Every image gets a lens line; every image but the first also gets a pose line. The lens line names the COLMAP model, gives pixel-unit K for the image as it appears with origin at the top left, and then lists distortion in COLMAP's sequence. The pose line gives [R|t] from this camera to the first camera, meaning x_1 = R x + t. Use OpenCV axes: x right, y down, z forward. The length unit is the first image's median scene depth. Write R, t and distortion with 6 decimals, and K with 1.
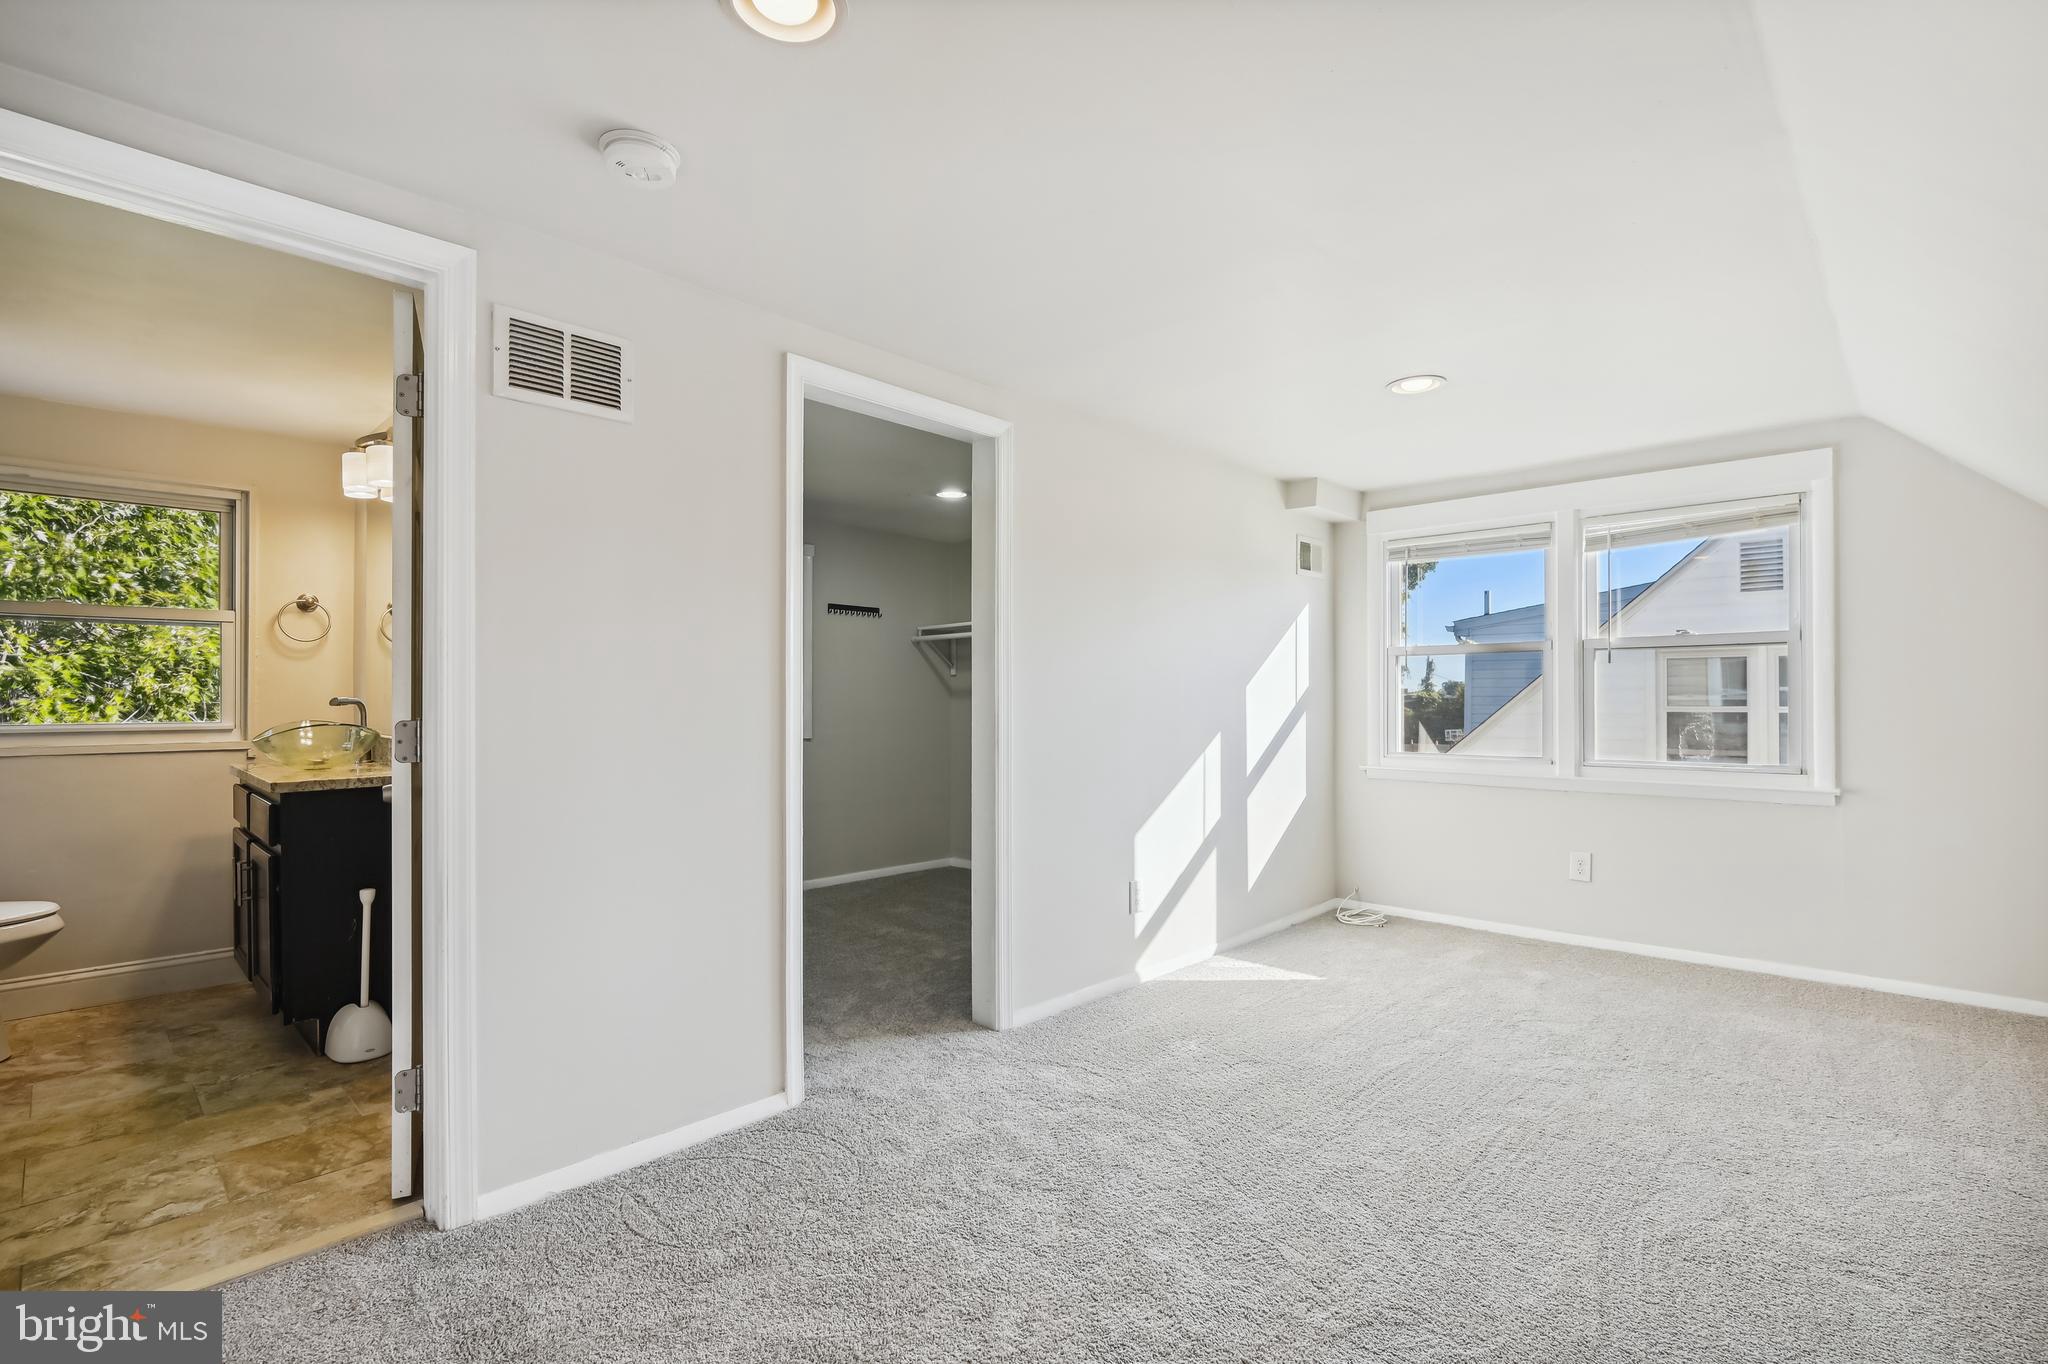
lens RADIAL K [[949.2, 0, 1024.8], [0, 949.2, 697.7], [0, 0, 1]] dist [-0.004403, -0.002630]
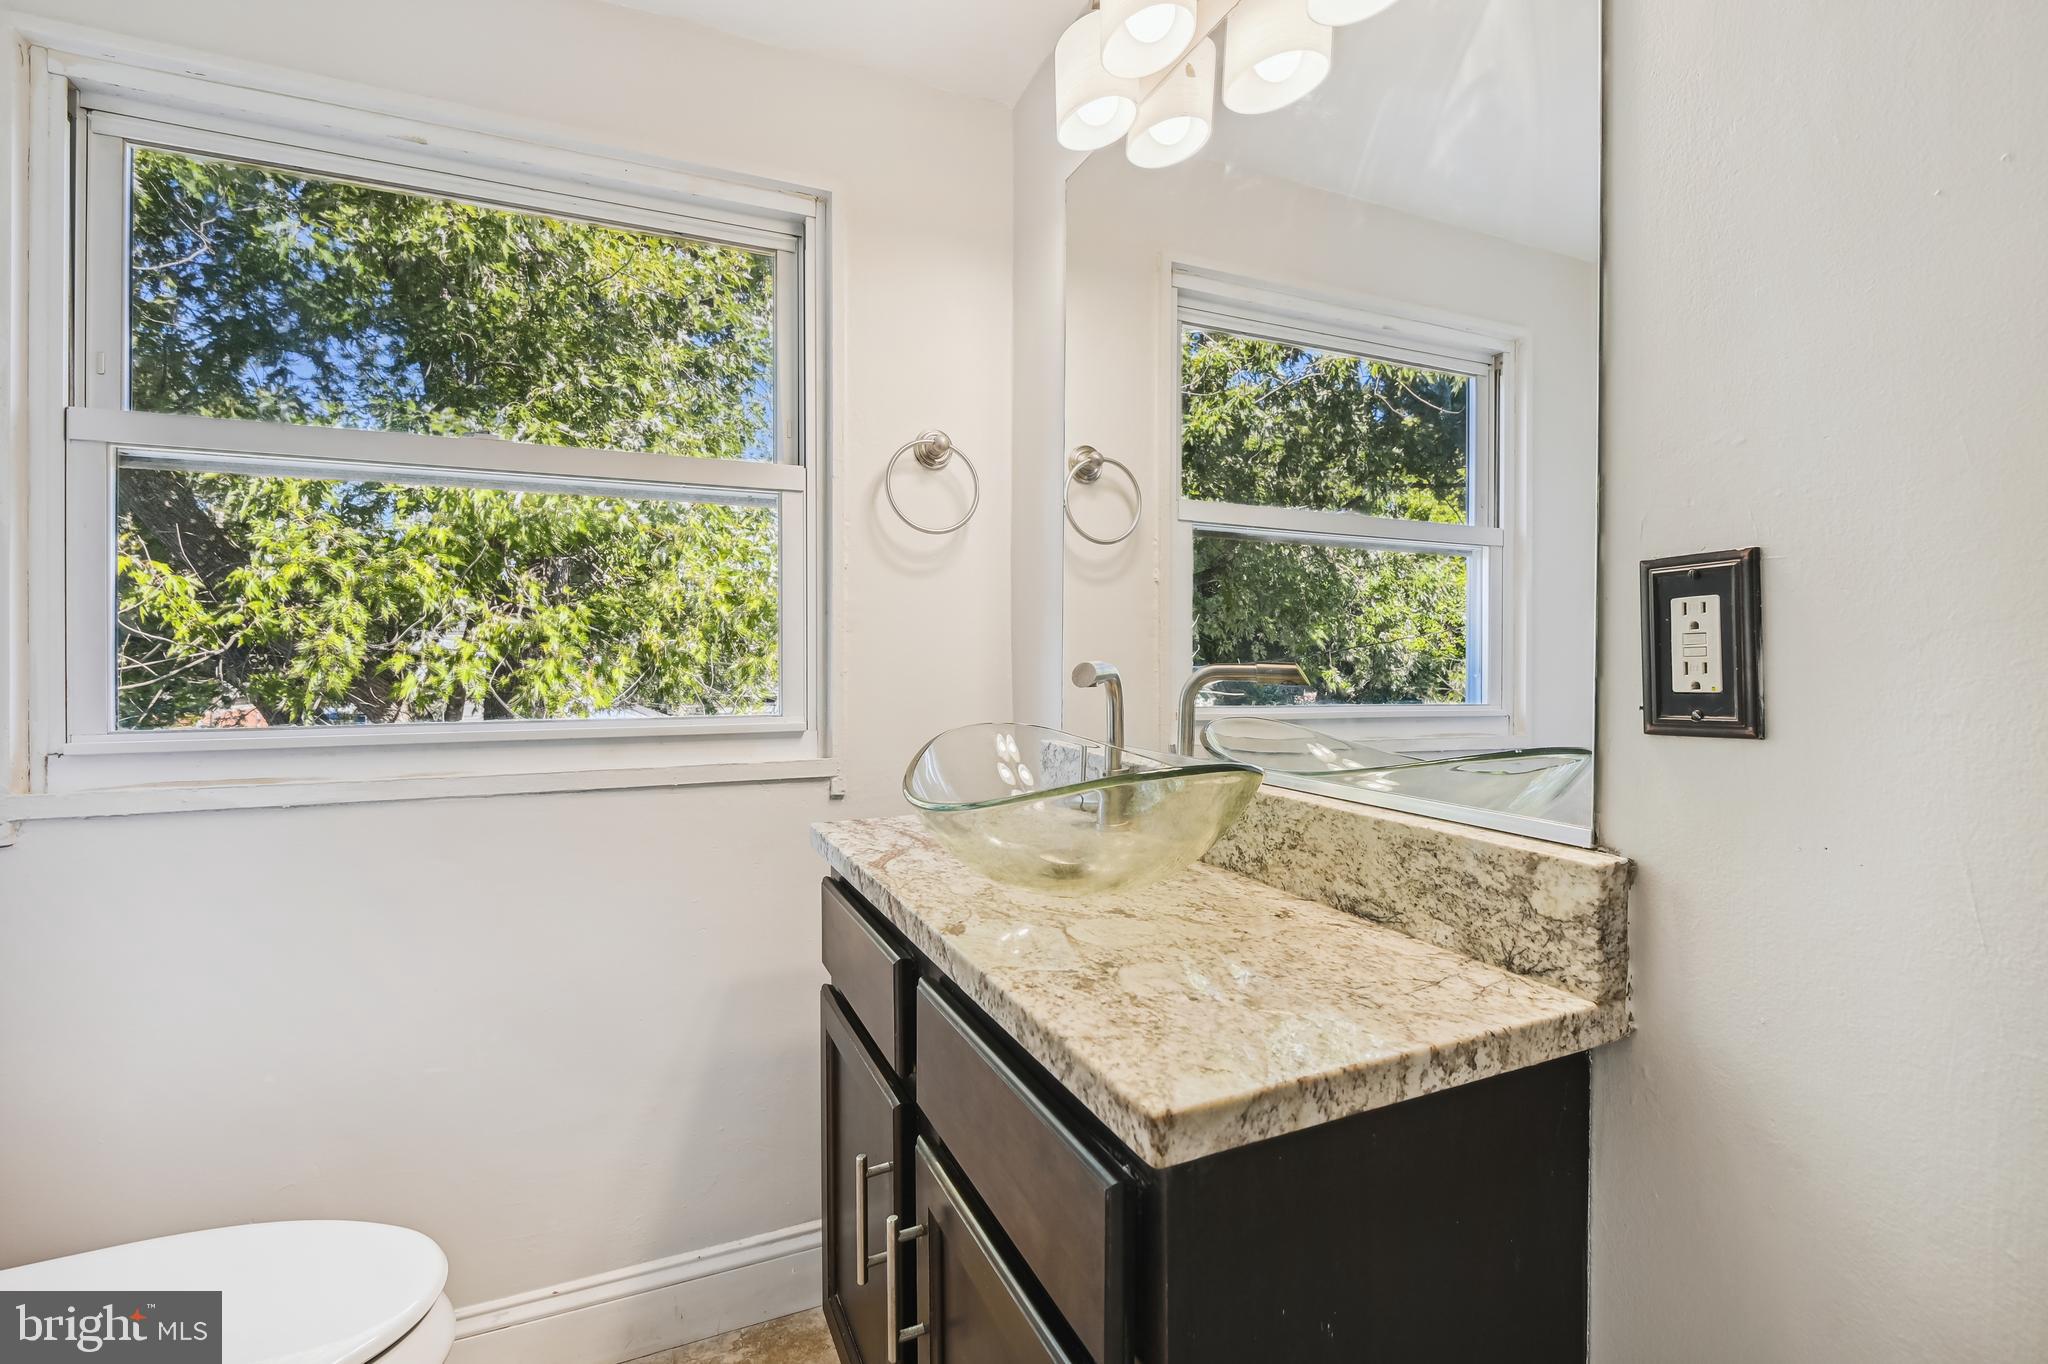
lens RADIAL K [[949.2, 0, 1026.6], [0, 949.2, 663.8], [0, 0, 1]] dist [-0.004403, -0.002630]
pose [[0.929906, 0.002002, -0.367792, -0.360038], [0.001459, 0.999957, 0.009132, -0.001654], [0.367795, -0.009028, 0.929863, 0.389345]]
